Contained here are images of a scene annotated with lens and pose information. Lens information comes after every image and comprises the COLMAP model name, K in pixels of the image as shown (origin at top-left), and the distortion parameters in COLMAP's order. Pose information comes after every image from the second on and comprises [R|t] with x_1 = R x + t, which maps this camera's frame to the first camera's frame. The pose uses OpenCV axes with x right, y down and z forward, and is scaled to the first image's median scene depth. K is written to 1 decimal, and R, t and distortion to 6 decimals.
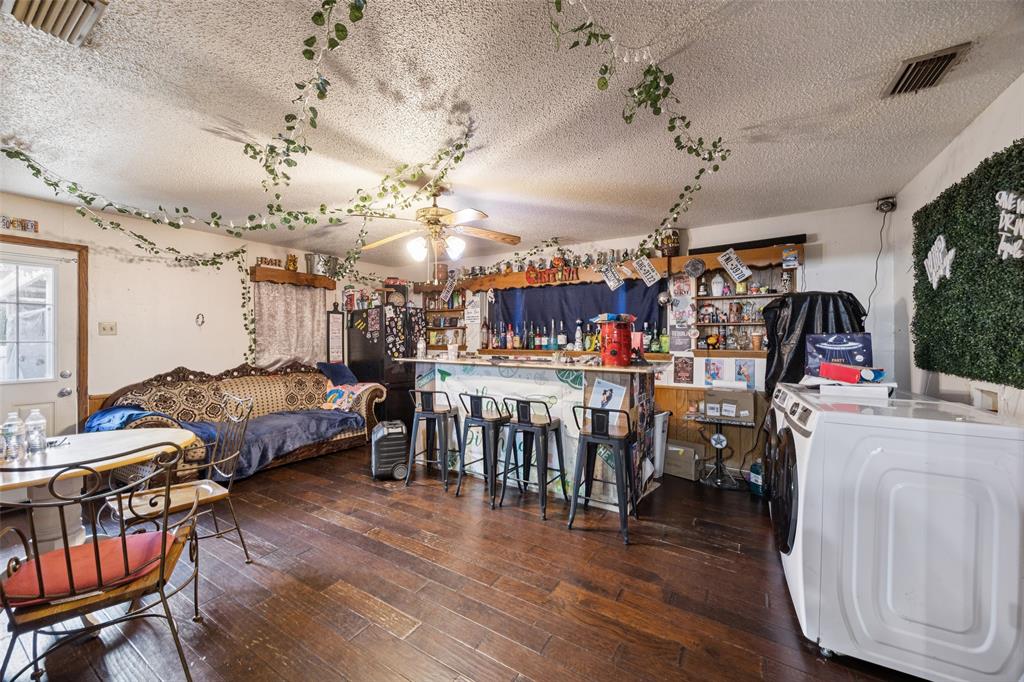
lens RADIAL K [[394.9, 0, 508.4], [0, 394.9, 337.0], [0, 0, 1]] dist [-0.000995, -0.000081]
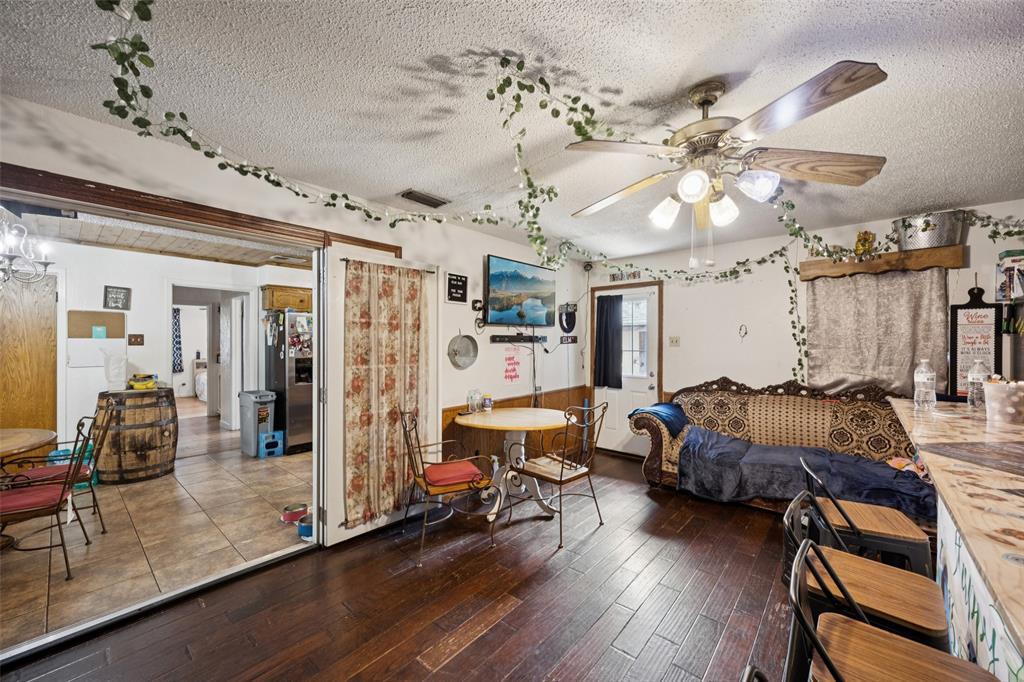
lens RADIAL K [[394.9, 0, 507.7], [0, 394.9, 339.9], [0, 0, 1]] dist [-0.000995, -0.000081]
pose [[-0.163954, -0.005403, -0.986453, 0.264275], [0.002504, 0.999979, -0.005893, -0.015609], [0.986465, -0.003436, -0.163937, 0.534704]]
